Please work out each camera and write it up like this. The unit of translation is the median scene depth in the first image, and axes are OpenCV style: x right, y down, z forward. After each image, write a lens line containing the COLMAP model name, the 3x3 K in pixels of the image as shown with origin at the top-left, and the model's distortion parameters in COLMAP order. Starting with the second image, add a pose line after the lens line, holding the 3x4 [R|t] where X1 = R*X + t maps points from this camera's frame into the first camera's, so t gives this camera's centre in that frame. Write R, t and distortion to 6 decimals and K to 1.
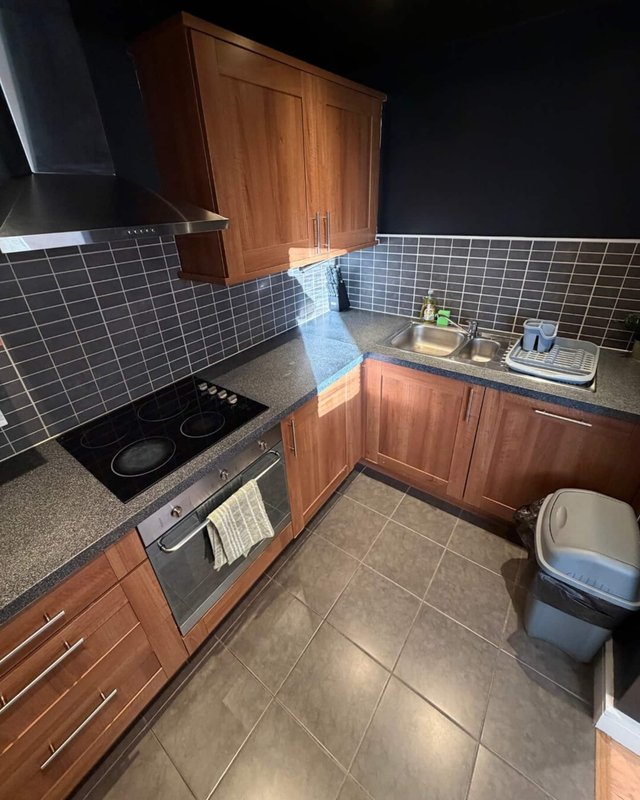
lens RADIAL K [[339.4, 0, 318.9], [0, 339.4, 370.7], [0, 0, 1]] dist [-0.000851, 0.000586]
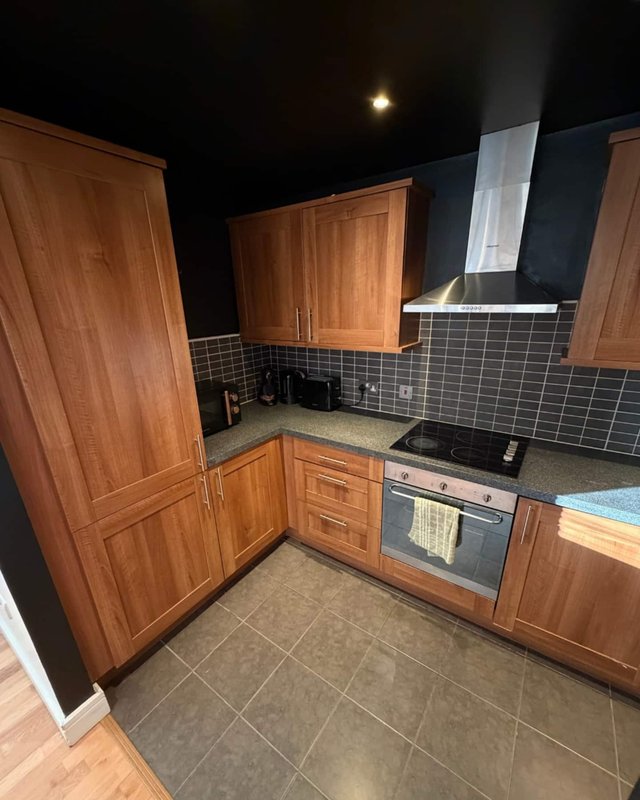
lens RADIAL K [[339.7, 0, 318.6], [0, 339.7, 423.9], [0, 0, 1]] dist [0.000977, 0.000031]
pose [[0.023681, 0.384166, -0.922960, 0.621047], [-0.430771, 0.837037, 0.337350, -0.102622], [0.902151, 0.389596, 0.185310, 0.149081]]
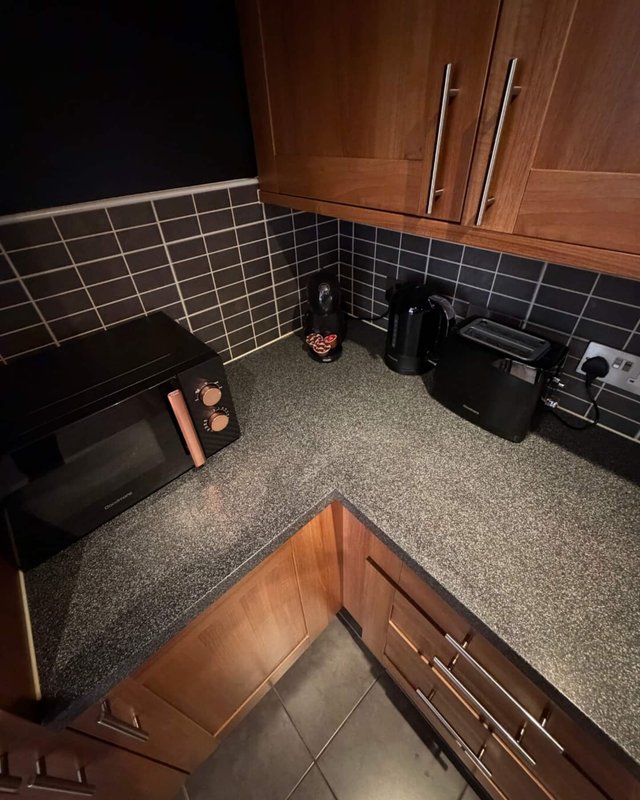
lens RADIAL K [[343.9, 0, 319.9], [0, 343.9, 360.8], [0, 0, 1]] dist [-0.000748, -0.000163]
pose [[-0.199499, 0.602222, -0.773000, -0.308343], [-0.392713, 0.673598, 0.626133, 0.023232], [0.897762, 0.428480, 0.102118, 0.123936]]
